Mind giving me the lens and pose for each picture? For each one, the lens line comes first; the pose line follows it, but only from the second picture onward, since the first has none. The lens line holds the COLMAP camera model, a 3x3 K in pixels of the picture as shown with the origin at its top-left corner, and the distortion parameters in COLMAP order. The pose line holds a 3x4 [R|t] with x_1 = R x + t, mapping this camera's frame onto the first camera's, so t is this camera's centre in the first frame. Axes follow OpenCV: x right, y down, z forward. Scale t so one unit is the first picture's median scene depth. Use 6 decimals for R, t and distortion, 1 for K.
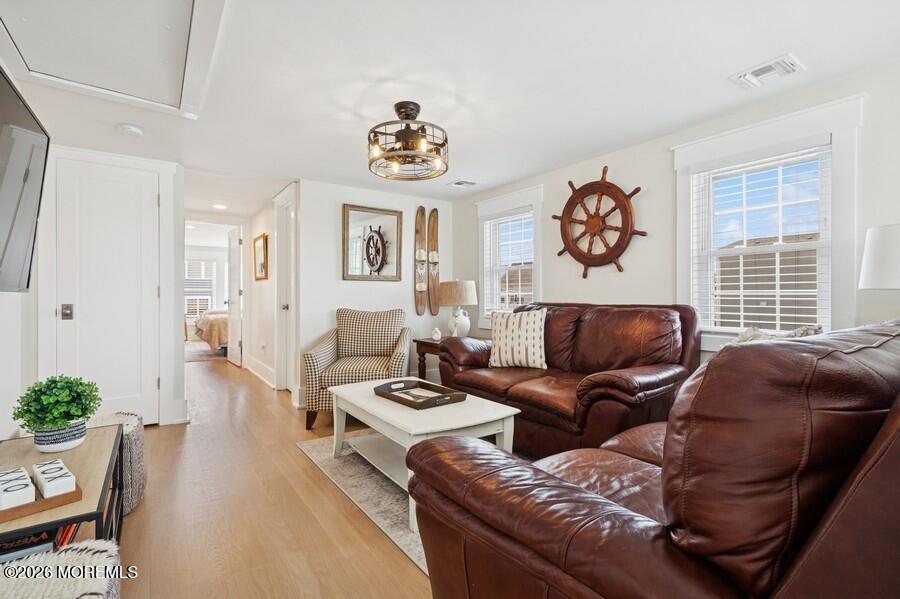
lens RADIAL K [[412.3, 0, 450.0], [0, 412.3, 299.5], [0, 0, 1]] dist [-0.000745, -0.000449]
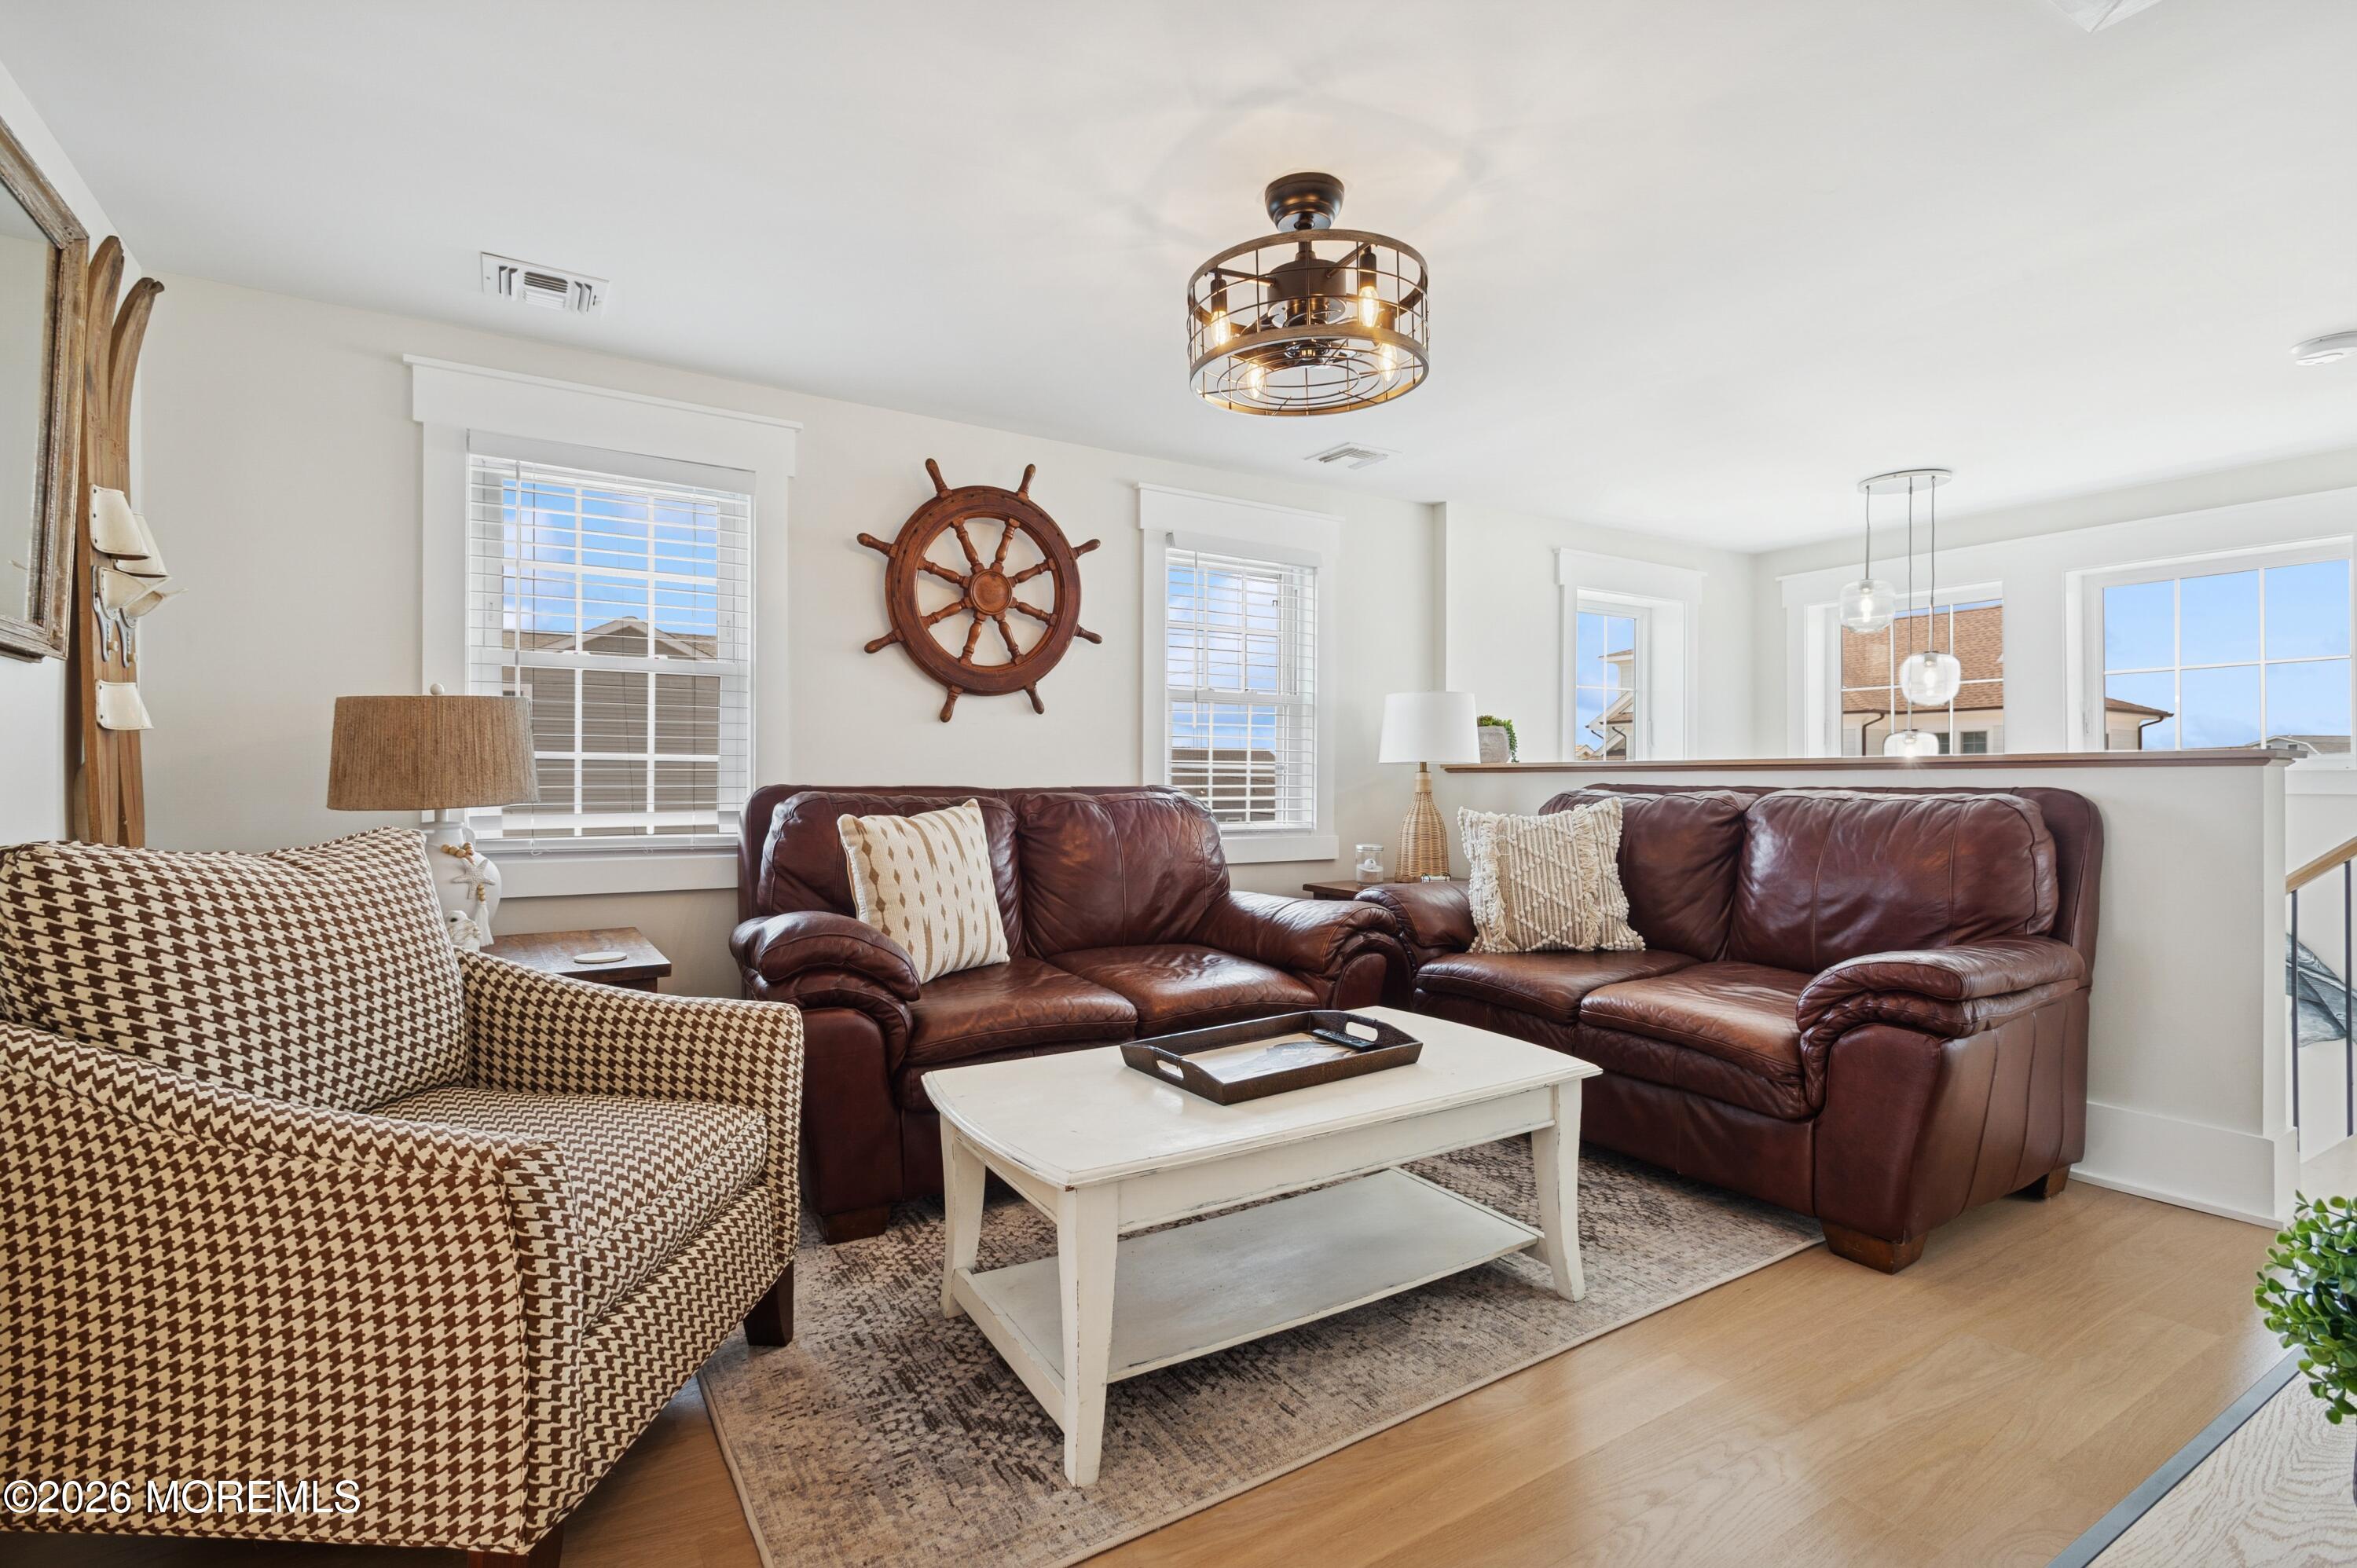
lens RADIAL K [[1079.7, 0, 1178.5], [0, 1079.7, 784.0], [0, 0, 1]] dist [-0.000745, -0.000449]
pose [[0.068500, -0.004610, 0.997640, -0.718066], [0.006702, 0.999969, 0.004160, 0.004431], [-0.997629, 0.006401, 0.068529, 0.760833]]
